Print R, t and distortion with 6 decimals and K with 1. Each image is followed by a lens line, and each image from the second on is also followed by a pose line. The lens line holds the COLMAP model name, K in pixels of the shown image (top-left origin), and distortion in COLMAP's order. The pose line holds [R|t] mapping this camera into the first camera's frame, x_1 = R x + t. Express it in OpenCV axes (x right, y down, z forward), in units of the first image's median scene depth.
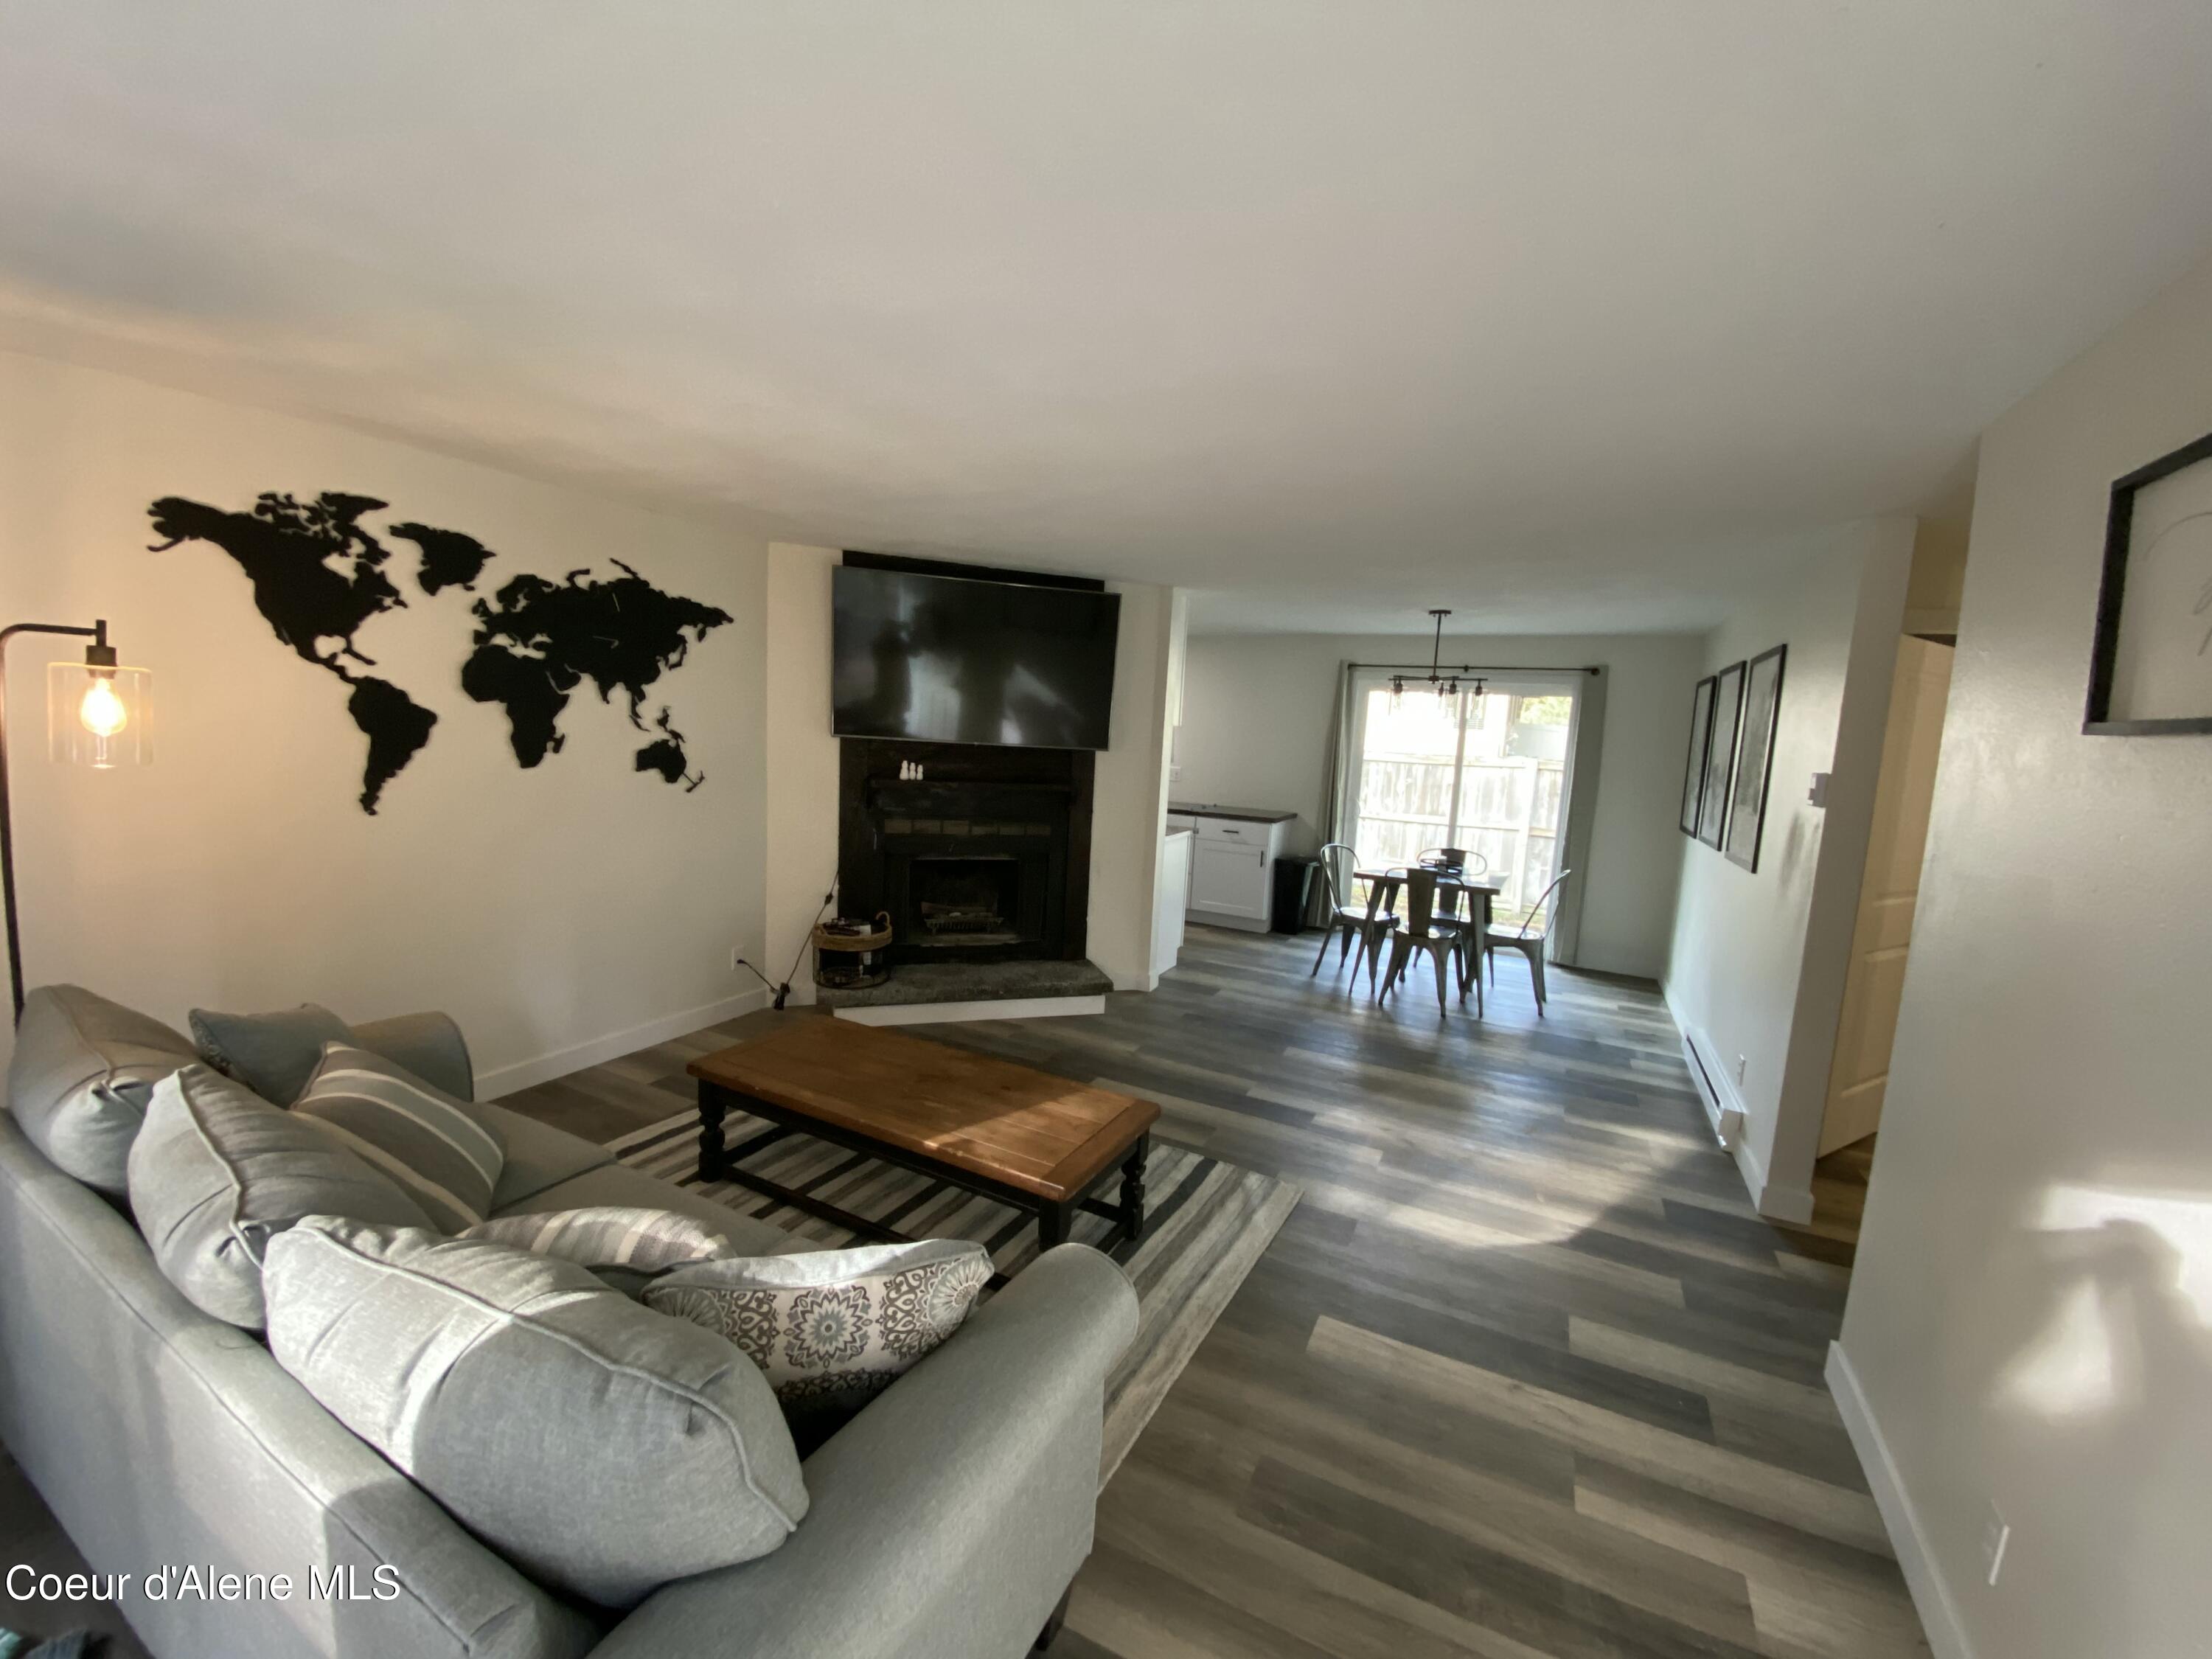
lens RADIAL K [[889.3, 0, 1085.9], [0, 889.3, 834.3], [0, 0, 1]] dist [0.010684, -0.015247]
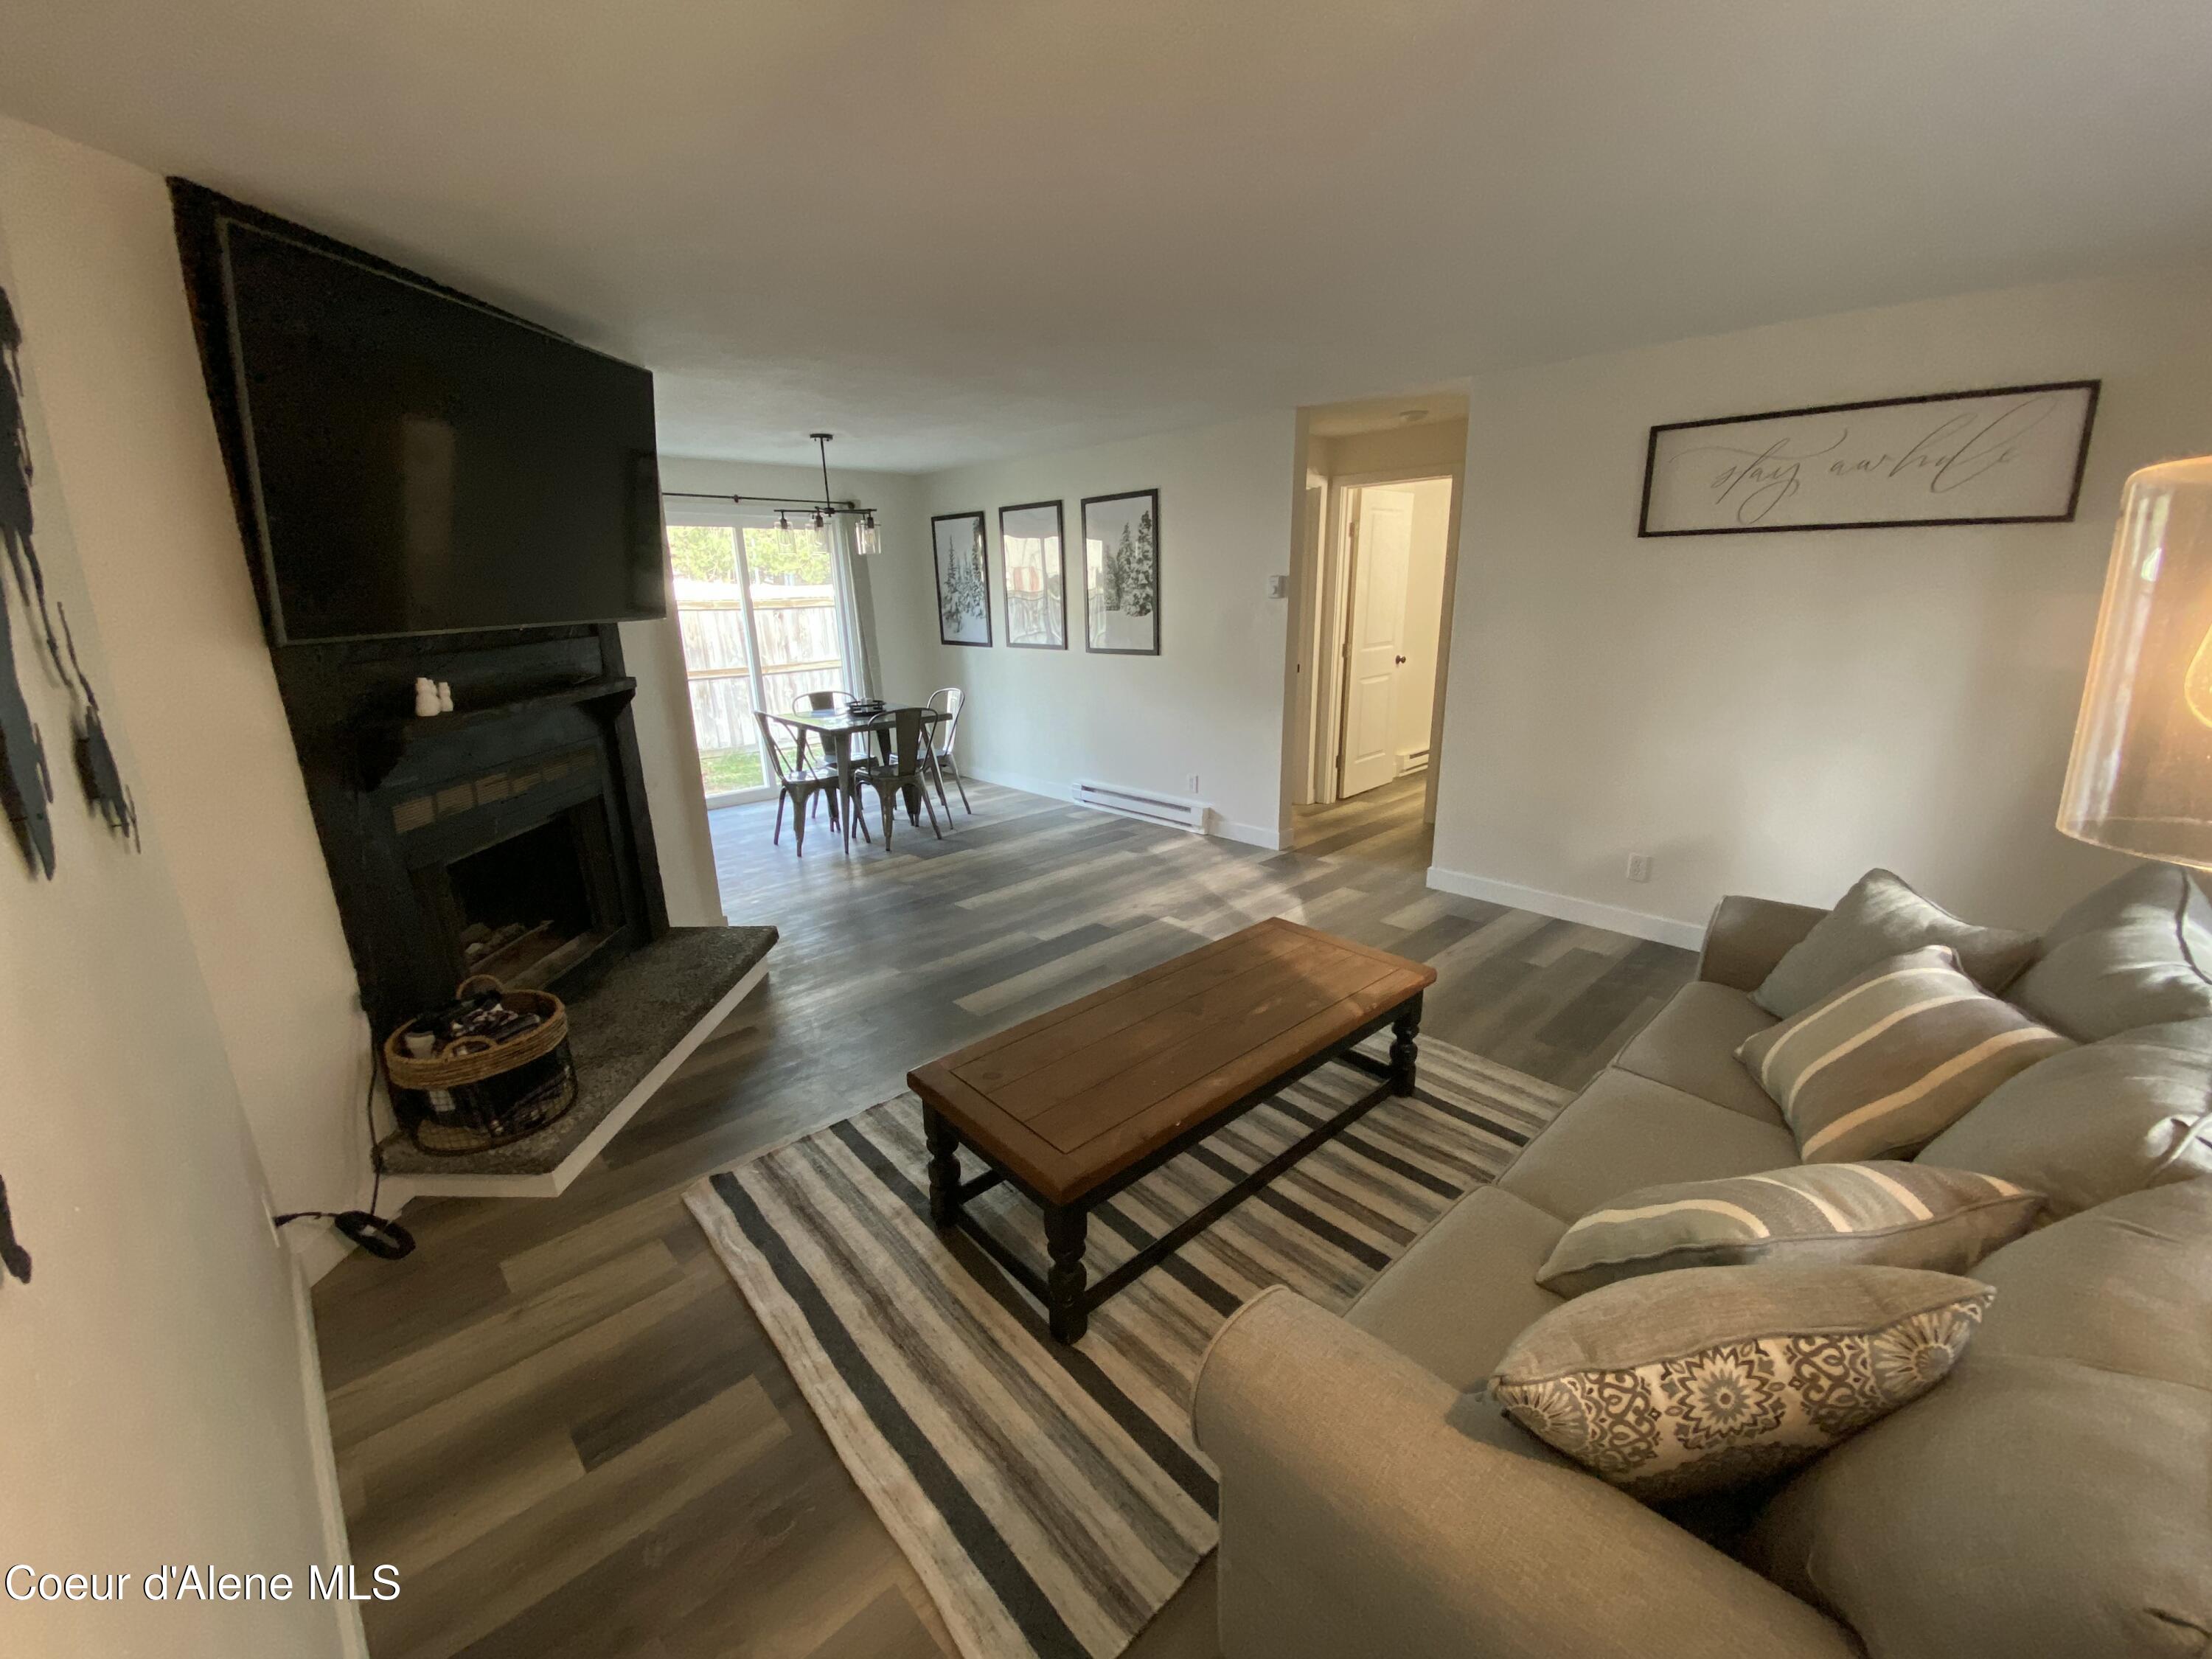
lens RADIAL K [[889.3, 0, 1111.3], [0, 889.3, 838.4], [0, 0, 1]] dist [0.010684, -0.015247]
pose [[0.319128, -0.319738, 0.892146, -0.465428], [0.158125, 0.946137, 0.282525, -0.065570], [-0.934427, 0.050909, 0.352498, 0.391330]]
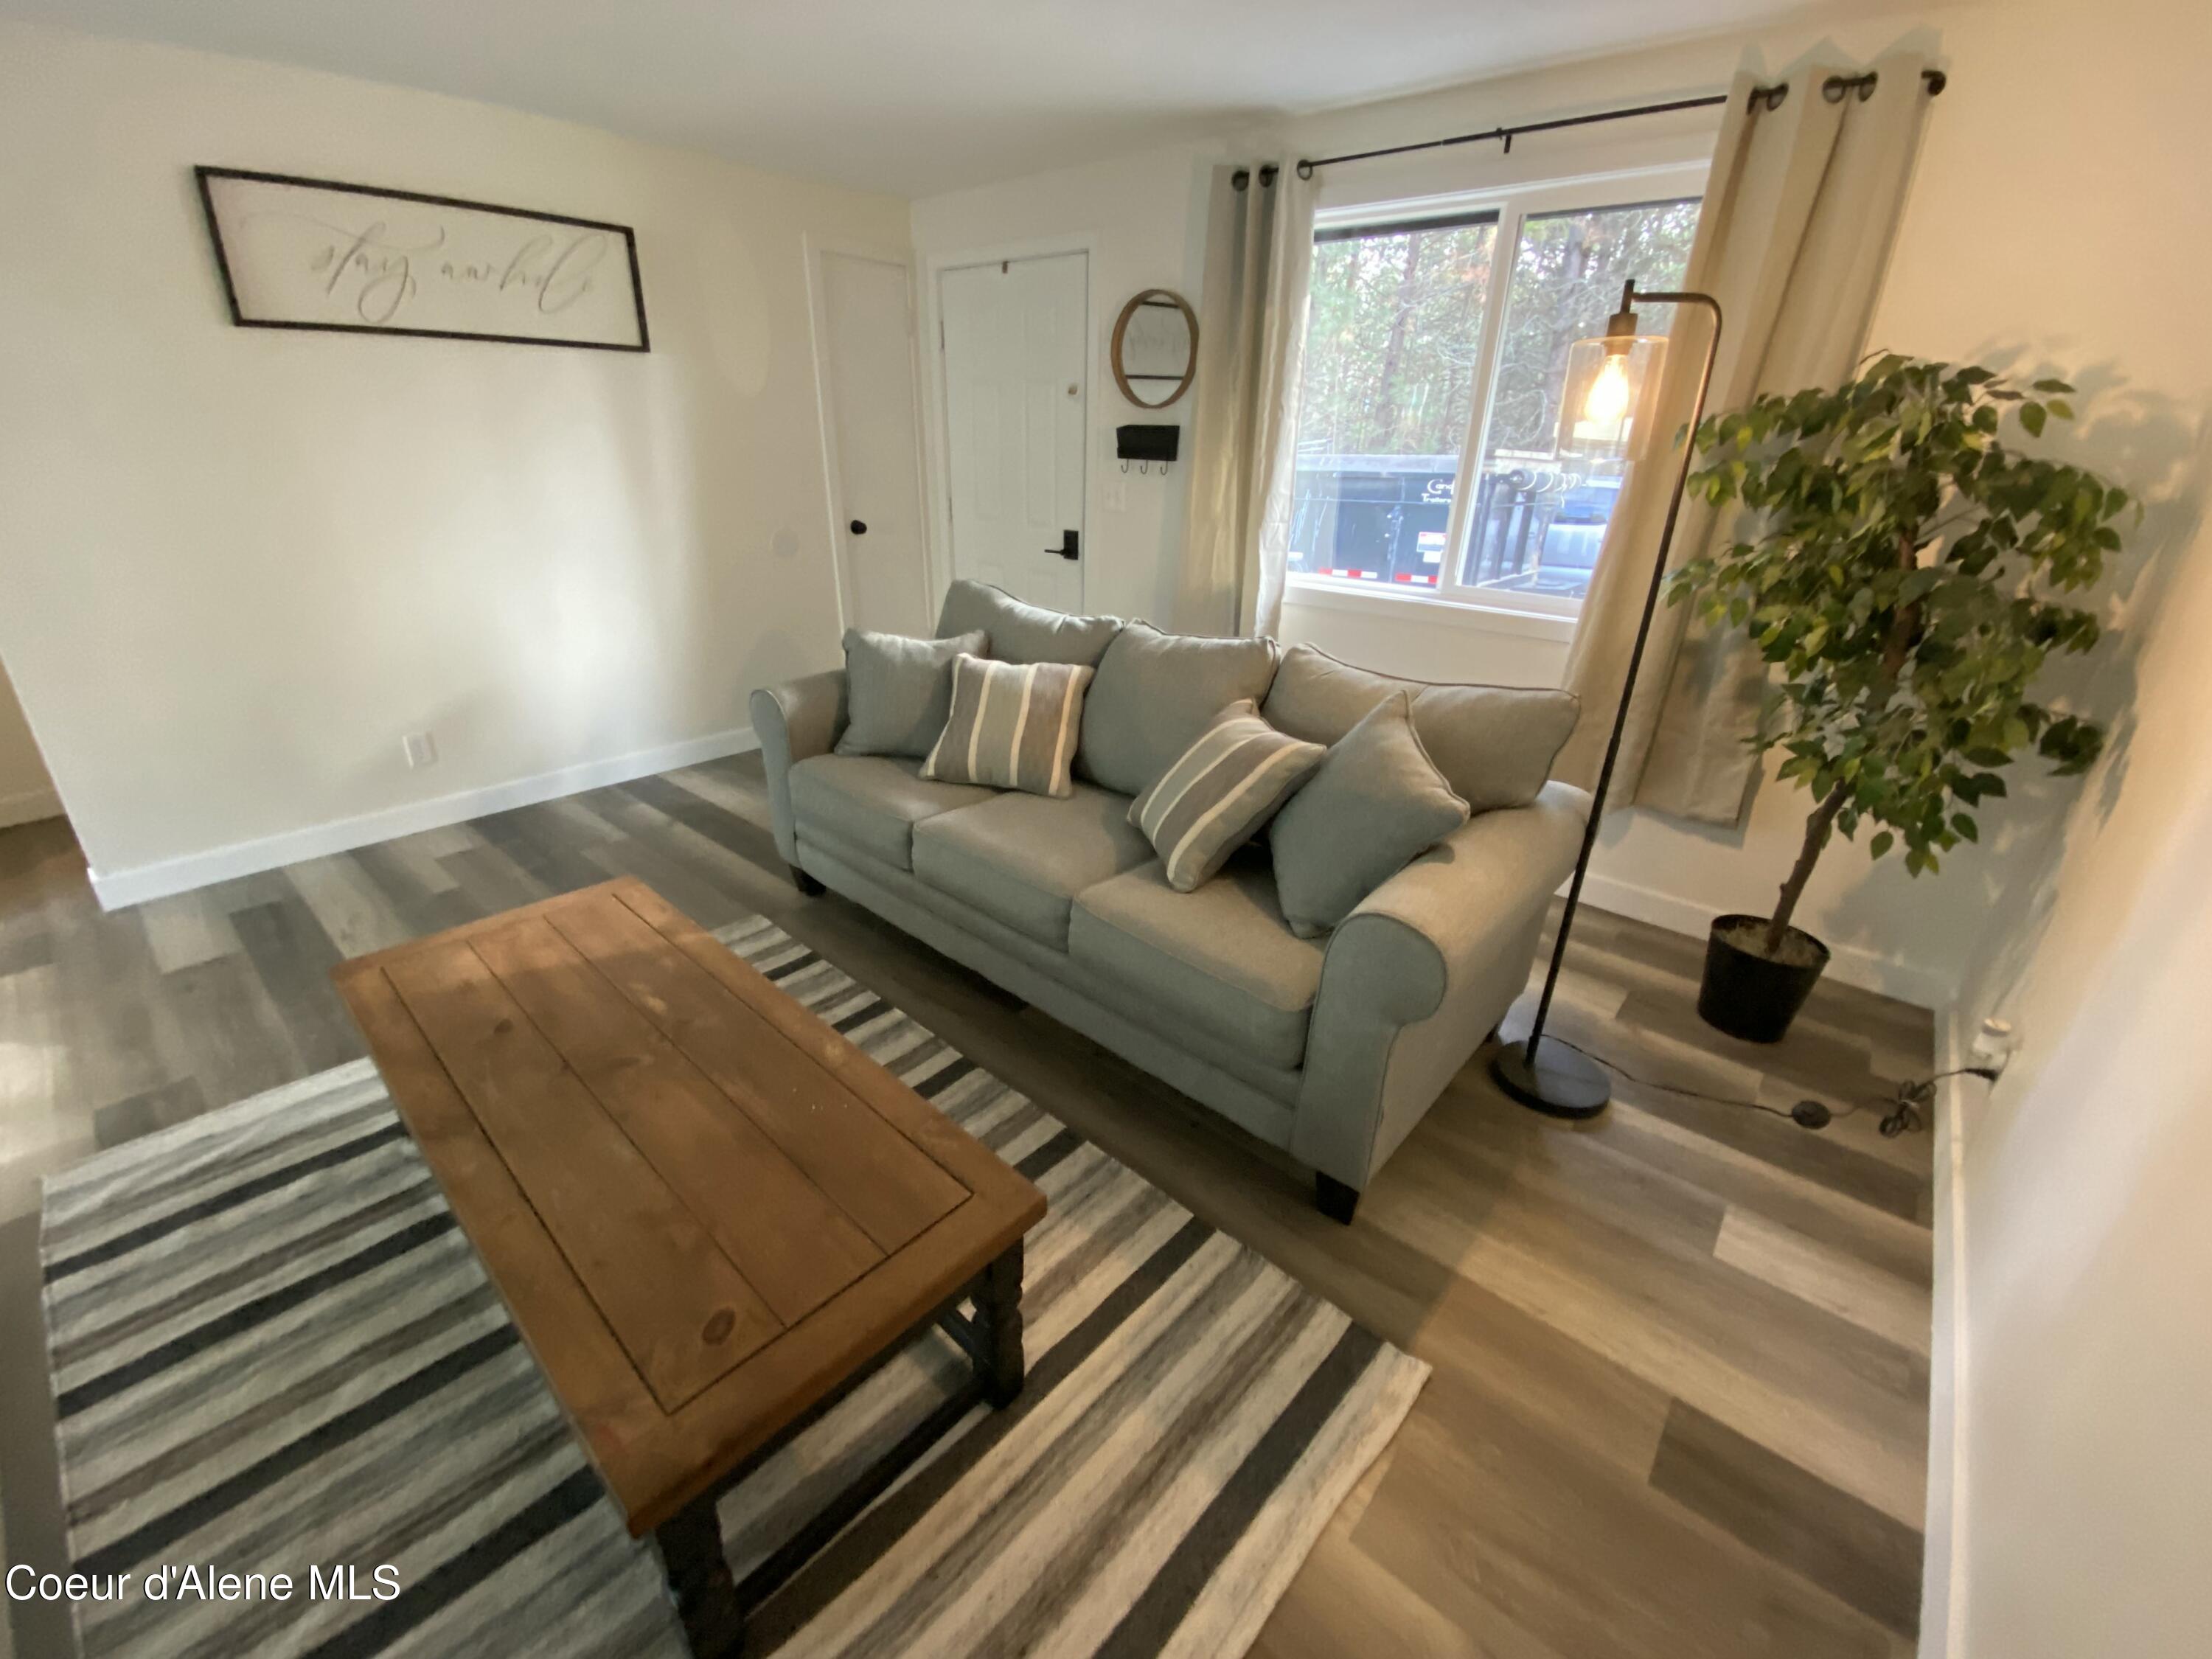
lens RADIAL K [[889.3, 0, 1096.3], [0, 889.3, 833.0], [0, 0, 1]] dist [0.010684, -0.015247]
pose [[-0.969447, -0.166626, 0.180024, -0.271484], [-0.047628, 0.847779, 0.528206, -0.069173], [-0.240634, 0.503494, -0.829813, 0.667273]]
